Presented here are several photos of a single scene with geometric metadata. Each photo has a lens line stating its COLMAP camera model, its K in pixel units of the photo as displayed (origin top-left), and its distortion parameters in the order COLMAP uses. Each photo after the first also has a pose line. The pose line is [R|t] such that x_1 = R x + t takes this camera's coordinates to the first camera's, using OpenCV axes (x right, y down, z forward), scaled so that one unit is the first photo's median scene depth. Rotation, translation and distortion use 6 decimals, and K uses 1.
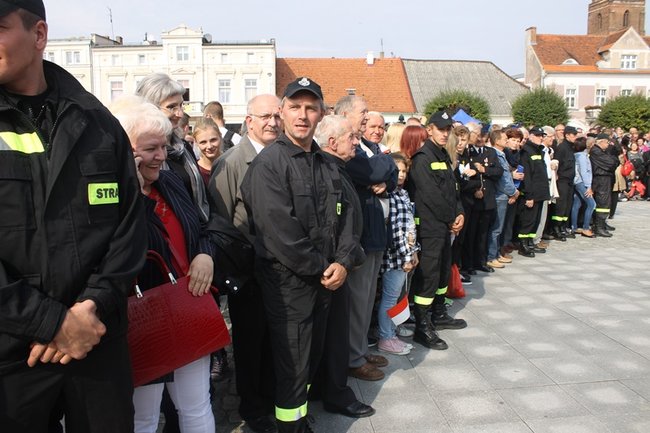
lens RADIAL K [[557.1, 0, 318.2], [0, 557.1, 219.1], [0, 0, 1]] dist [-0.159005, 0.139362]
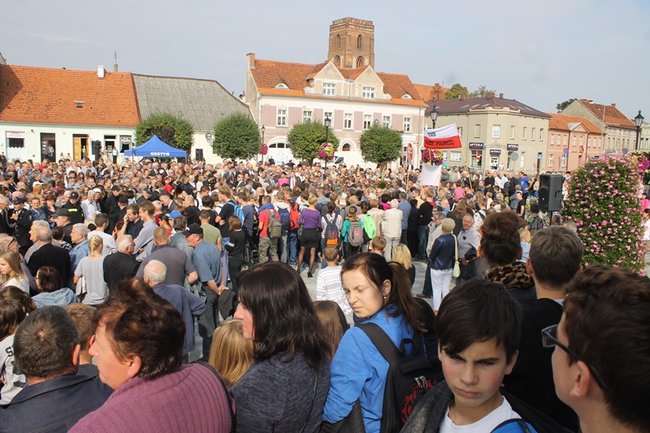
lens RADIAL K [[557.1, 0, 319.2], [0, 557.1, 220.8], [0, 0, 1]] dist [-0.159005, 0.139362]
pose [[0.916593, -0.017251, 0.399448, 0.065782], [0.014970, 0.999849, 0.008830, -0.013294], [-0.399540, -0.002114, 0.916713, -0.118326]]
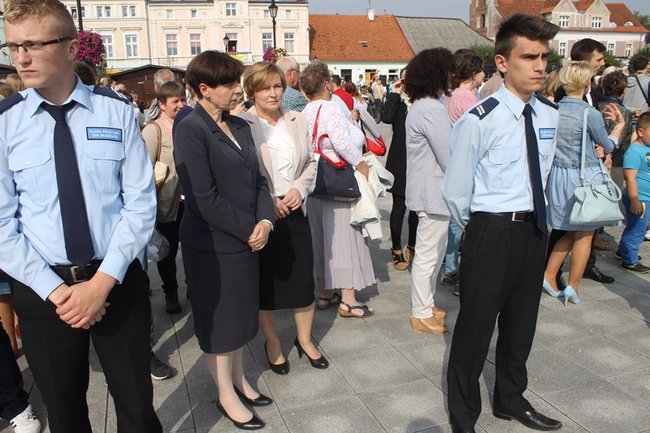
lens RADIAL K [[557.1, 0, 312.5], [0, 557.1, 219.3], [0, 0, 1]] dist [-0.159005, 0.139362]
pose [[0.965692, -0.079901, 0.247093, -0.390685], [0.056584, 0.993369, 0.100077, 0.025478], [-0.253451, -0.082662, 0.963810, -0.165120]]
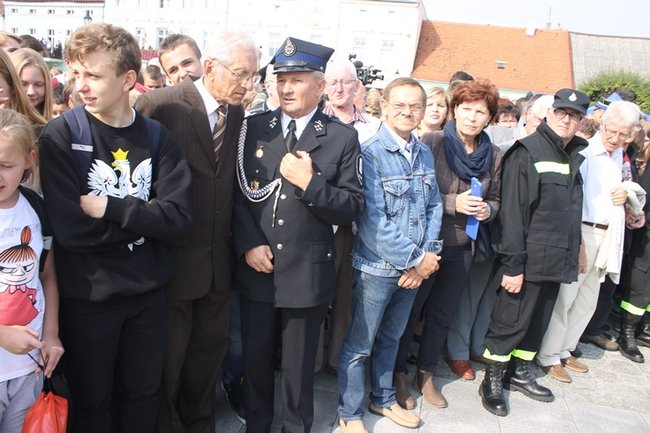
lens RADIAL K [[557.1, 0, 312.3], [0, 557.1, 216.3], [0, 0, 1]] dist [-0.159005, 0.139362]
pose [[0.948491, 0.154815, -0.276402, 0.052502], [-0.140709, 0.987553, 0.070282, -0.012316], [0.283842, -0.027770, 0.958469, 0.088048]]
